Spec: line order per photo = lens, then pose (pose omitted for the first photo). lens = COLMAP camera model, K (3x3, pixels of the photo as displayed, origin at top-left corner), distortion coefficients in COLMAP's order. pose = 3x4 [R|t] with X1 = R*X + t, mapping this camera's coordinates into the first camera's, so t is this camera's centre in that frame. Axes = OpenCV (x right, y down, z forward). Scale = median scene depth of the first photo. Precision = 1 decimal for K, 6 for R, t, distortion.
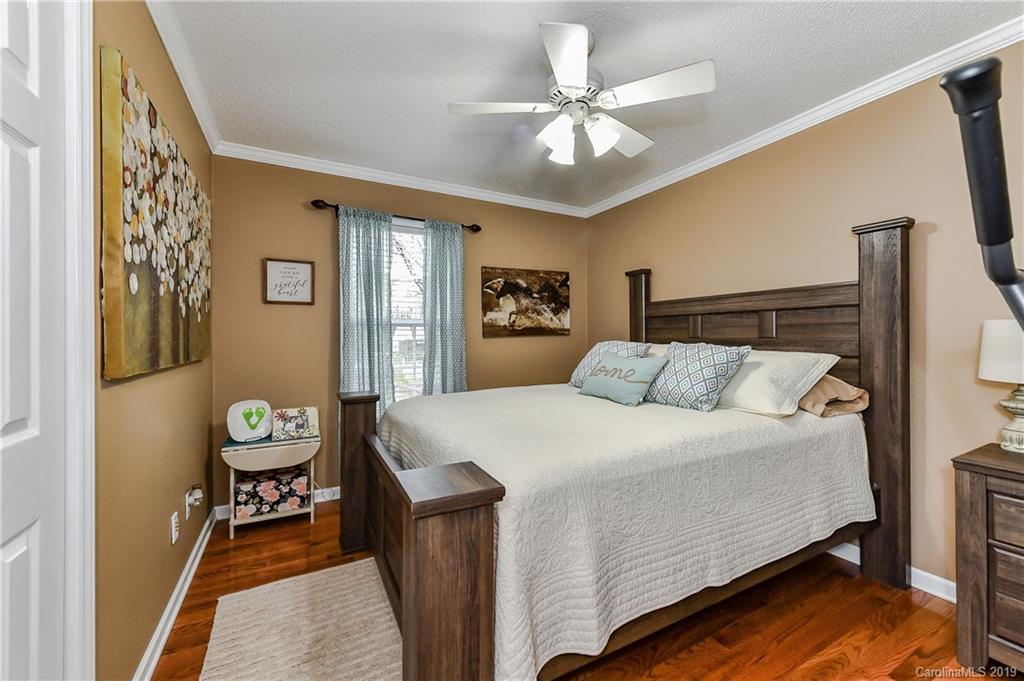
lens RADIAL K [[404.8, 0, 511.4], [0, 404.8, 336.6], [0, 0, 1]] dist [0.003486, 0.000479]
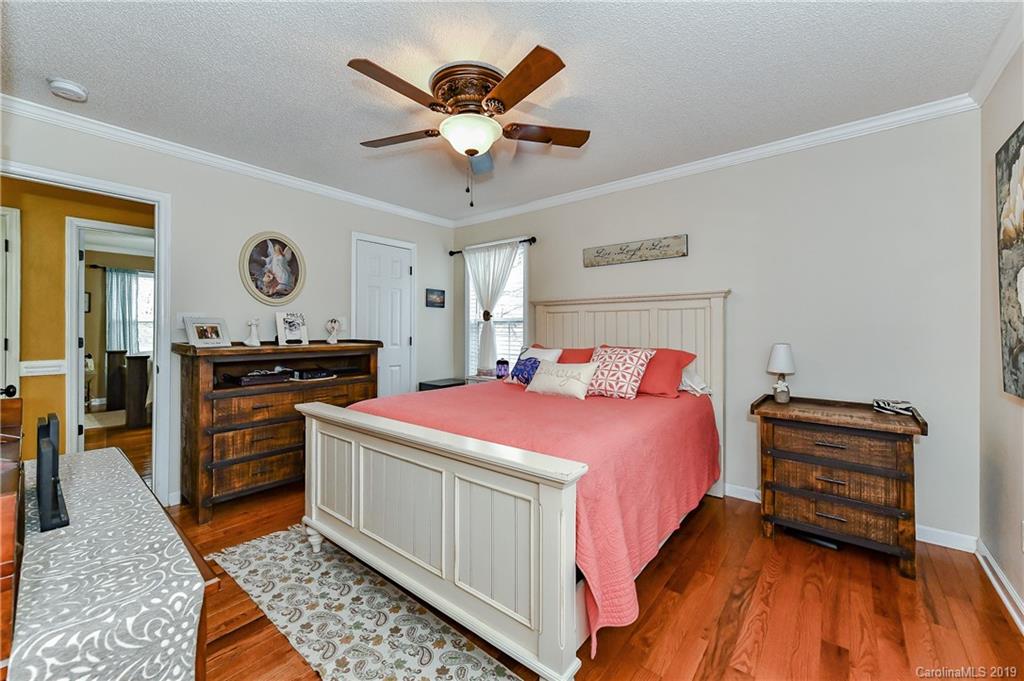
lens RADIAL K [[404.8, 0, 513.8], [0, 404.8, 330.6], [0, 0, 1]] dist [0.003486, 0.000479]
pose [[0.920256, 0.000448, 0.391316, 0.741926], [0.000520, 0.999997, -0.002368, 0.024481], [-0.391316, 0.002382, 0.920253, -1.879020]]
